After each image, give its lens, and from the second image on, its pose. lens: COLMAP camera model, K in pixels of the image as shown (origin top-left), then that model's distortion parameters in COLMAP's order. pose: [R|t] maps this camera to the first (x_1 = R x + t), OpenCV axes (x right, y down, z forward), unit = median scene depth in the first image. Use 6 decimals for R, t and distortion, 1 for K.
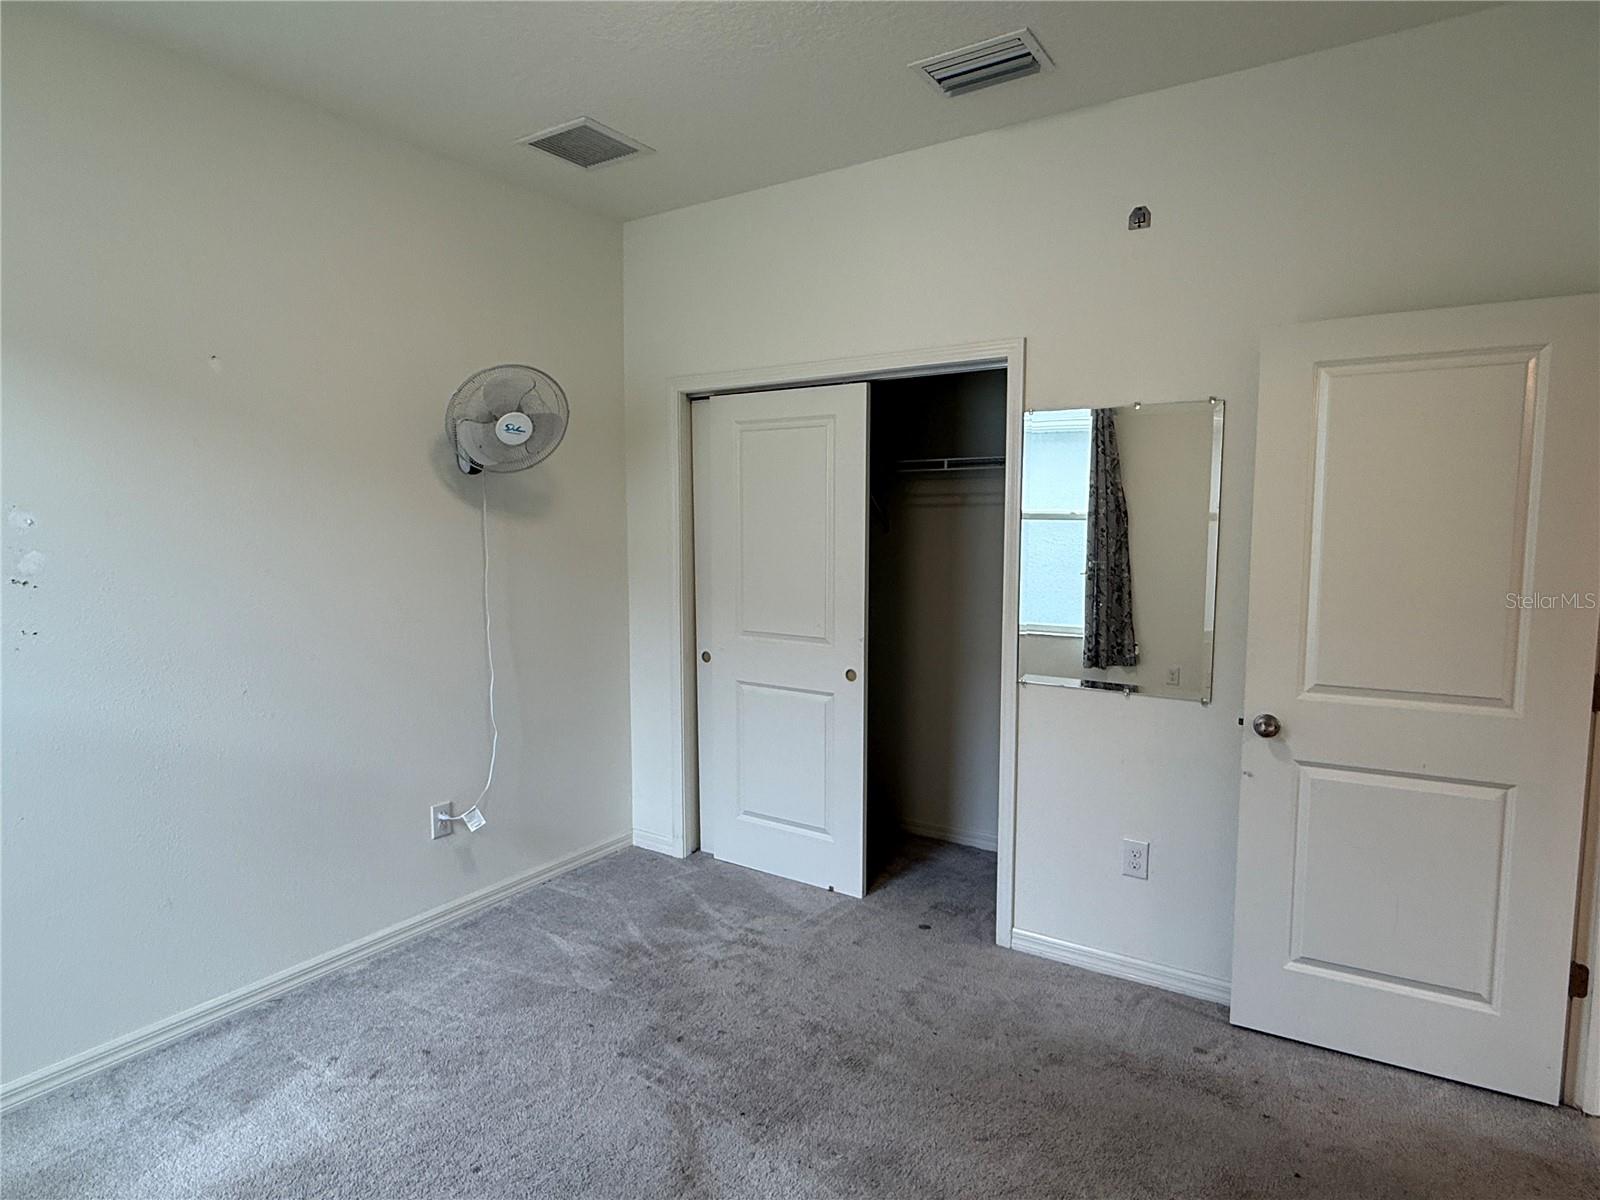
lens RADIAL K [[865.4, 0, 794.2], [0, 865.4, 595.2], [0, 0, 1]] dist [0.002573, -0.000190]
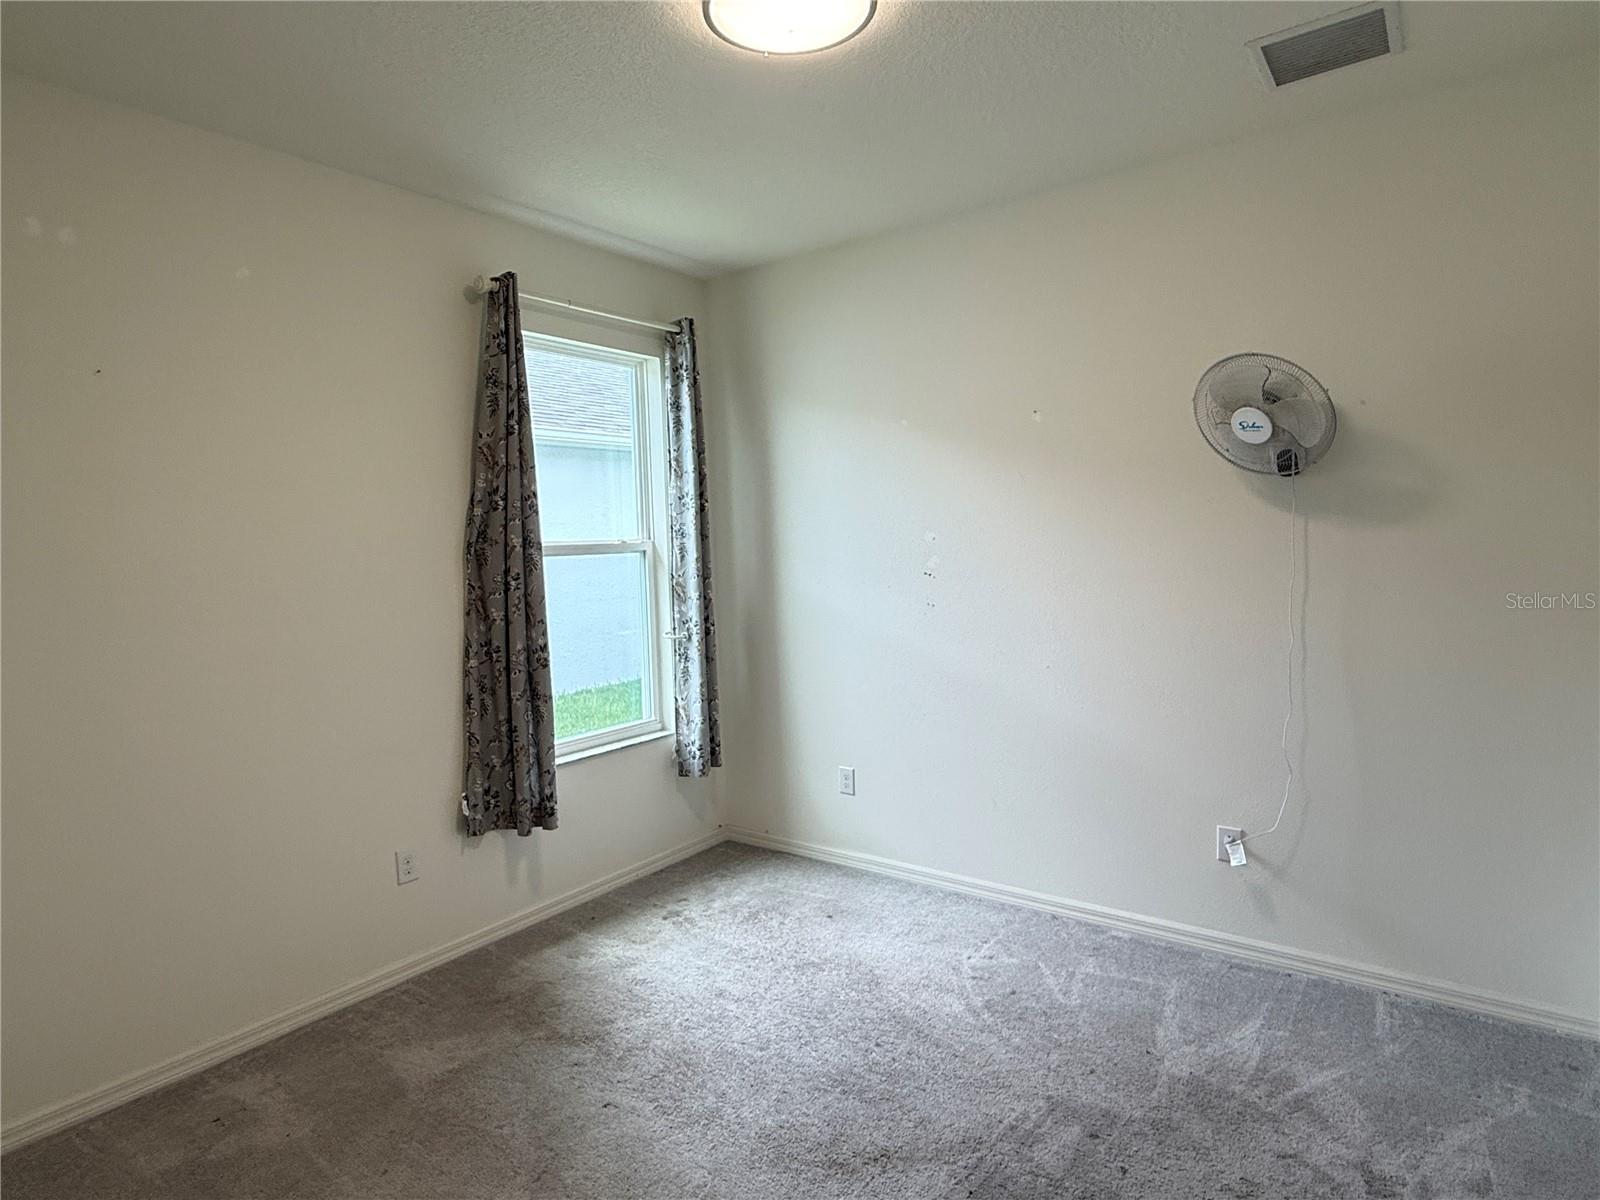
lens RADIAL K [[865.4, 0, 794.3], [0, 865.4, 601.8], [0, 0, 1]] dist [0.002573, -0.000190]
pose [[-0.010451, 0.076356, -0.997026, 0.575699], [-0.060197, 0.995224, 0.076849, -0.055153], [0.998132, 0.060821, -0.005805, 0.560581]]
